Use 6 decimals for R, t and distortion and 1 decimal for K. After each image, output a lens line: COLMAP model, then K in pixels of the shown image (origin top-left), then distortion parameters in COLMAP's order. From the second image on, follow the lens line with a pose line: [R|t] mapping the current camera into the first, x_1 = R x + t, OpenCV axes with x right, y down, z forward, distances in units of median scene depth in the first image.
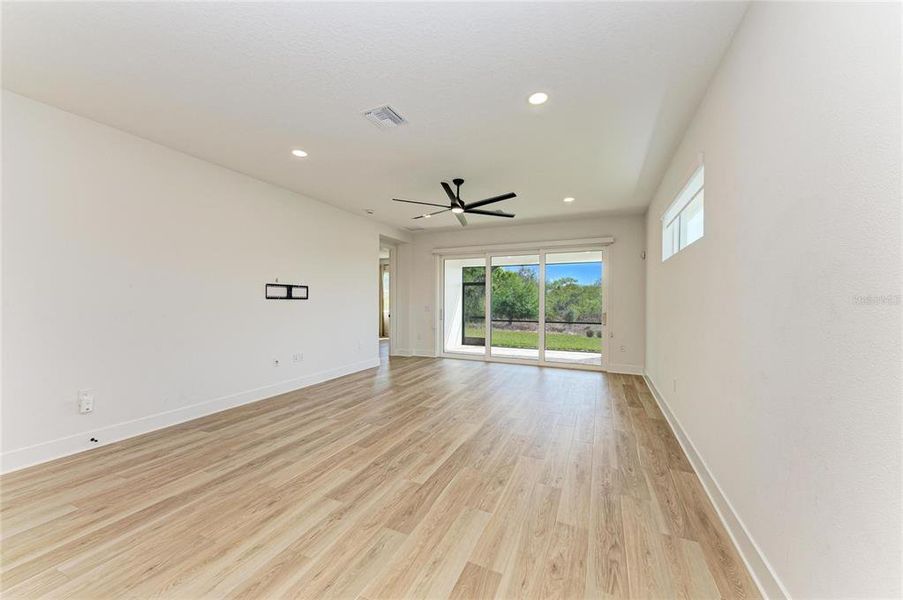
lens RADIAL K [[332.4, 0, 449.6], [0, 332.4, 298.8], [0, 0, 1]] dist [0.016170, -0.000370]
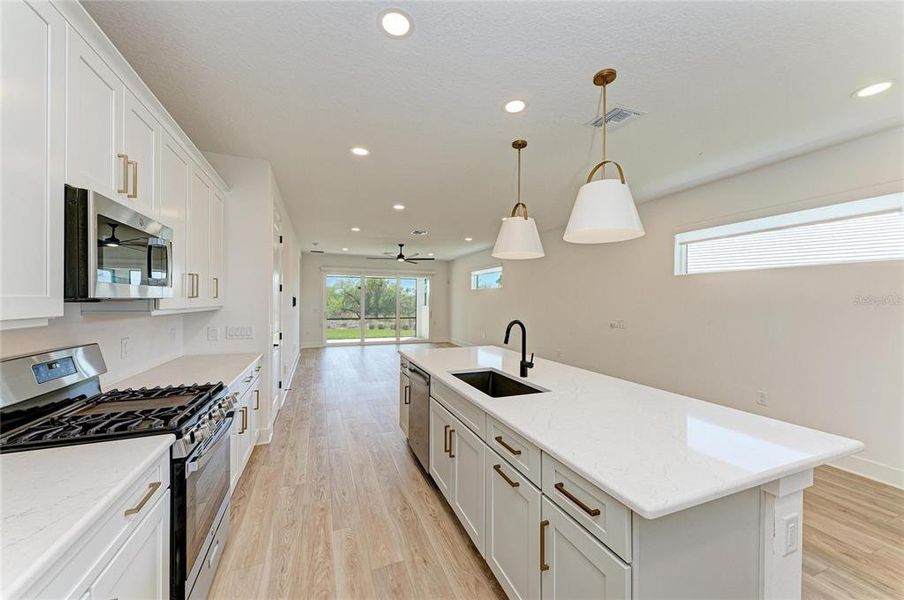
lens RADIAL K [[332.8, 0, 448.9], [0, 332.8, 301.4], [0, 0, 1]] dist [0.016170, -0.000370]
pose [[0.692720, -0.000619, 0.721206, -1.156713], [-0.008012, 0.999931, 0.008554, -0.041749], [-0.721162, -0.011704, 0.692668, -0.539782]]
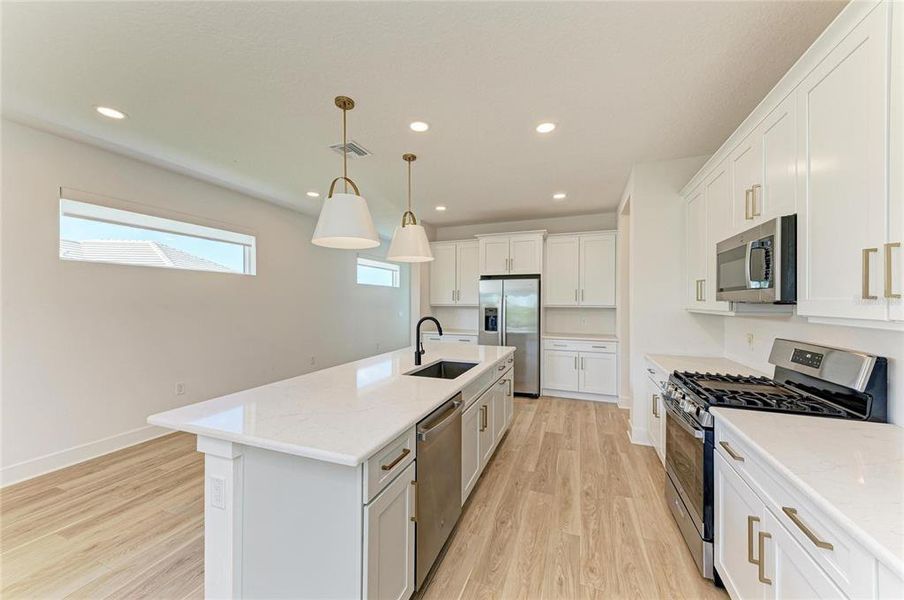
lens RADIAL K [[324.0, 0, 453.6], [0, 324.0, 300.6], [0, 0, 1]] dist [0.013806, -0.001937]
pose [[-0.998396, -0.008889, -0.055911, -0.721077], [-0.008479, 0.999936, -0.007551, -0.034691], [0.055975, -0.007064, -0.998407, 0.356506]]
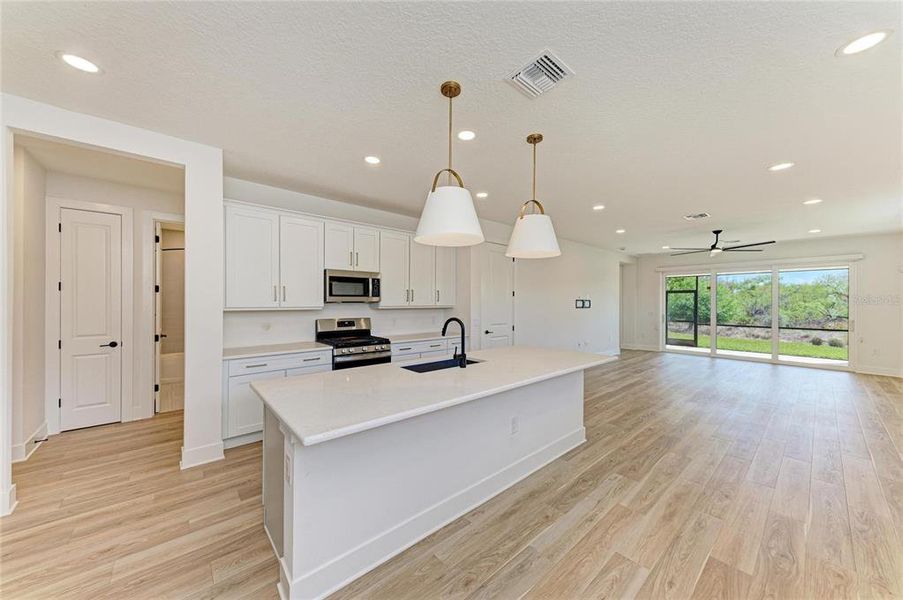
lens RADIAL K [[323.6, 0, 447.4], [0, 323.6, 300.7], [0, 0, 1]] dist [0.013806, -0.001937]
pose [[0.912169, -0.003488, -0.409800, -0.472024], [0.003773, 0.999993, -0.000113, -0.042251], [0.409797, -0.001443, 0.912175, -0.831145]]
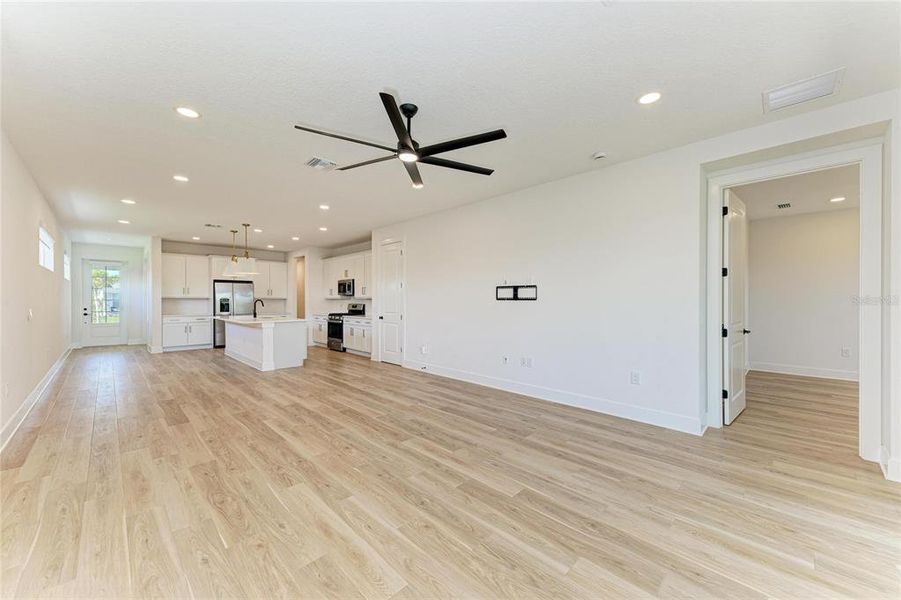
lens RADIAL K [[339.6, 0, 450.1], [0, 339.6, 300.7], [0, 0, 1]] dist [0.013864, -0.000713]
pose [[-0.349790, -0.004958, -0.936815, 0.581220], [0.002448, 0.999978, -0.006207, 0.009639], [0.936825, -0.004464, -0.349770, 1.263997]]
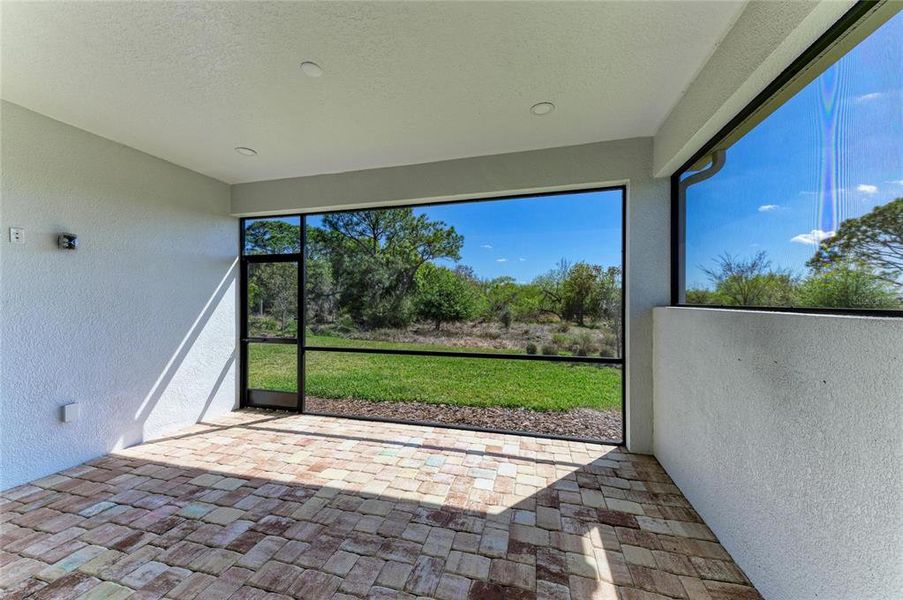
lens RADIAL K [[323.6, 0, 452.5], [0, 323.6, 299.8], [0, 0, 1]] dist [0.013806, -0.001937]
pose [[0.984996, -0.005334, 0.172494, 0.574591], [0.004785, 0.999982, 0.003600, 0.014171], [-0.172510, -0.002720, 0.985004, 1.431872]]
